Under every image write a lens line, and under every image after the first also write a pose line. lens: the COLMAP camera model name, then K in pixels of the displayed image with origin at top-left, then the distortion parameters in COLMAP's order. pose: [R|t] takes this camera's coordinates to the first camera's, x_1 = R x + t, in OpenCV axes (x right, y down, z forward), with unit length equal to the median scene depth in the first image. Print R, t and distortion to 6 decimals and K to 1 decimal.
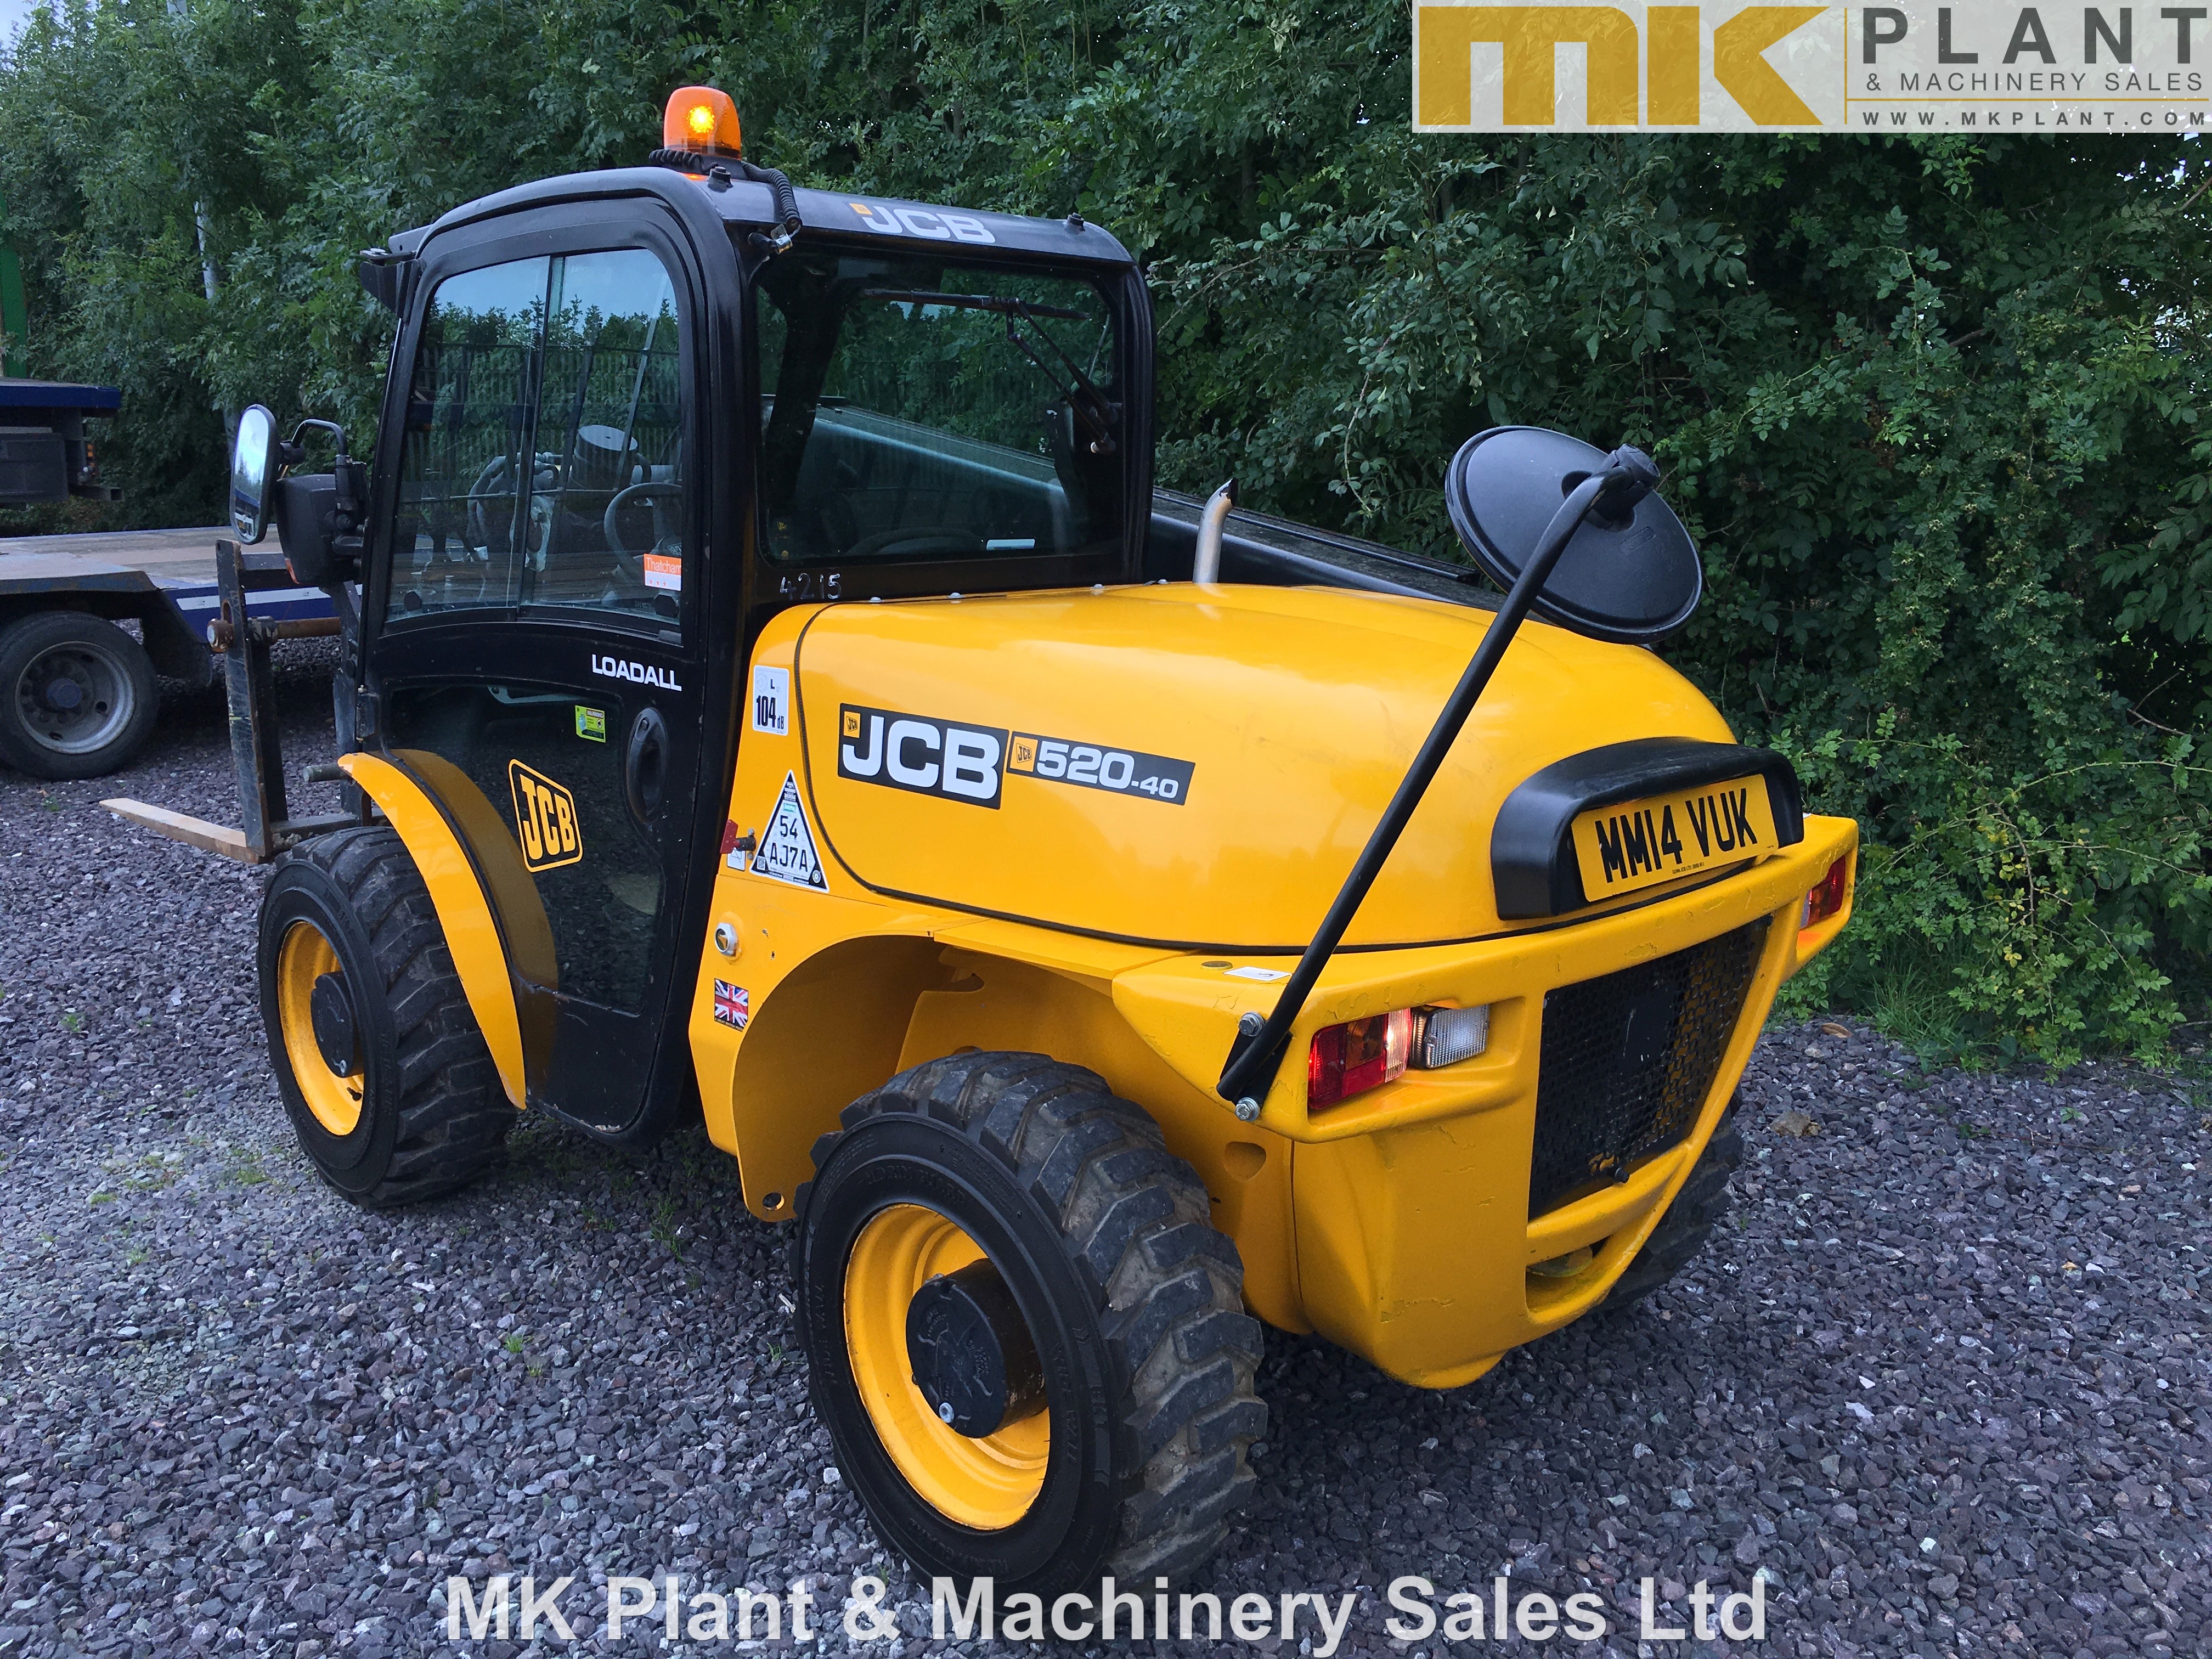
lens RADIAL K [[1880.7, 0, 1109.6], [0, 1880.7, 830.0], [0, 0, 1]] dist [0.053236, -0.065867]
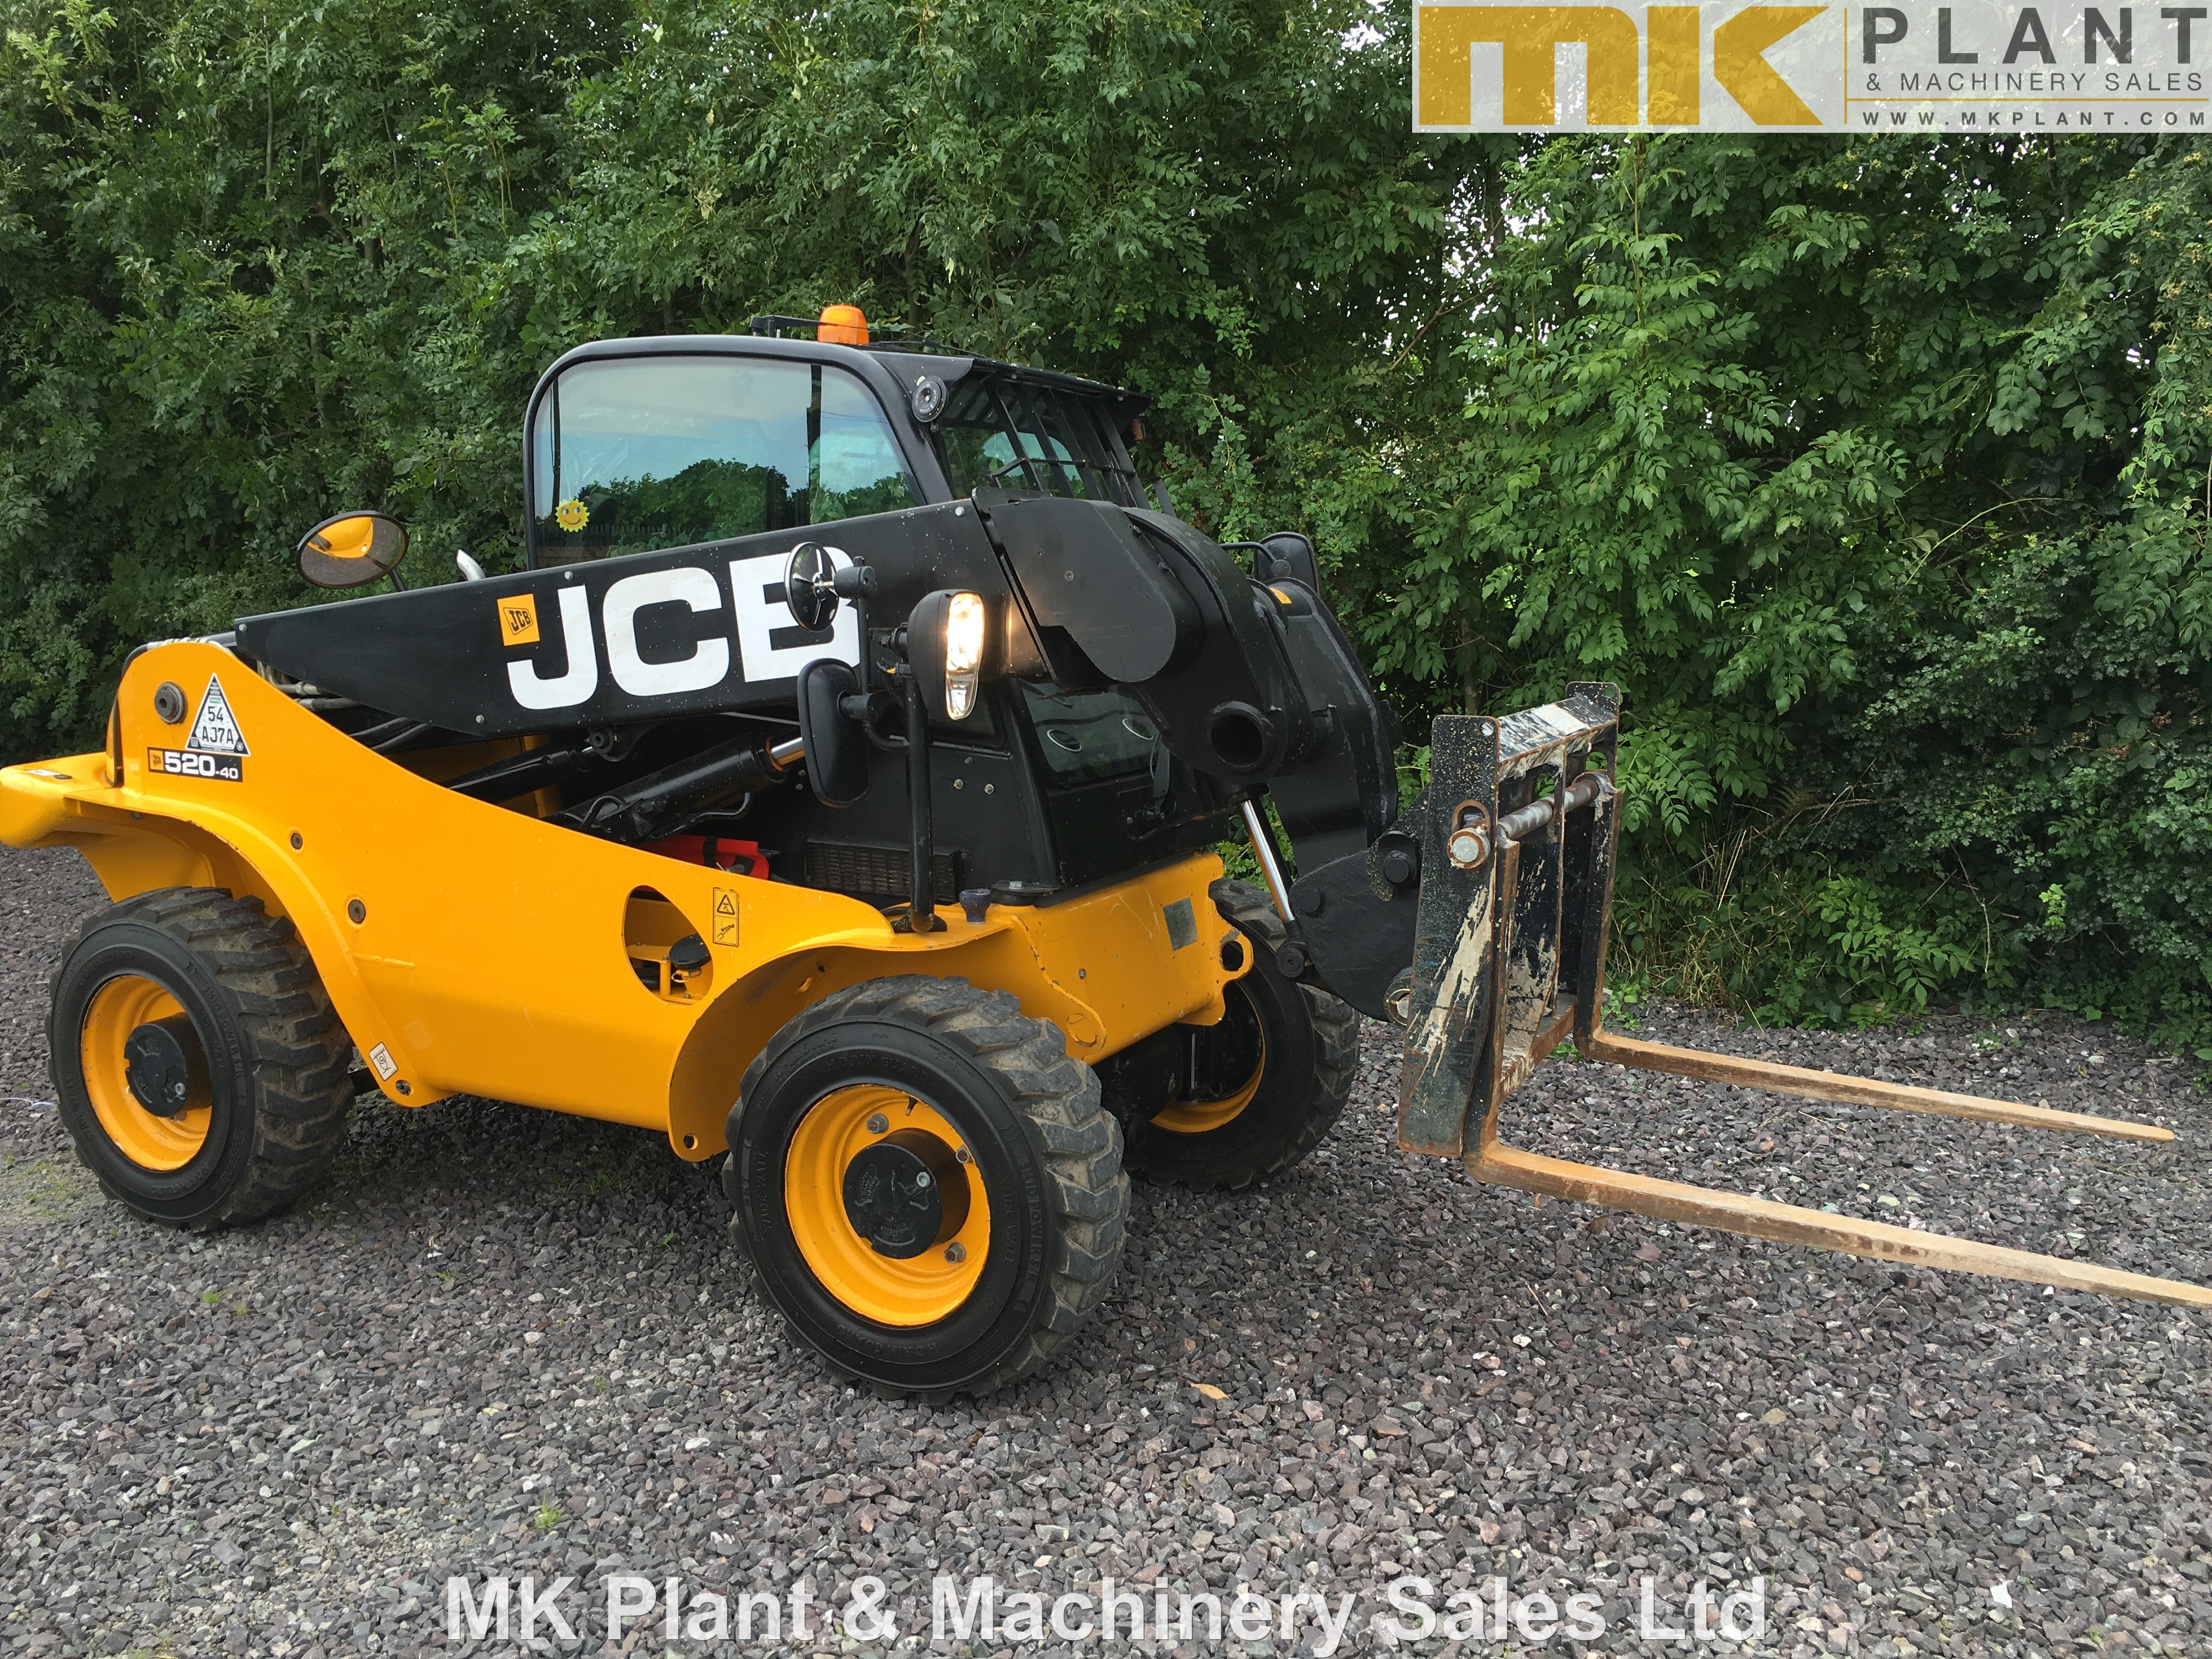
lens RADIAL K [[1880.7, 0, 1101.4], [0, 1880.7, 825.2], [0, 0, 1]] dist [0.053236, -0.065867]
pose [[0.942400, -0.058804, 0.329278, -0.103590], [0.078367, 0.995842, -0.046447, 0.048942], [-0.325178, 0.069576, 0.943090, -0.198048]]
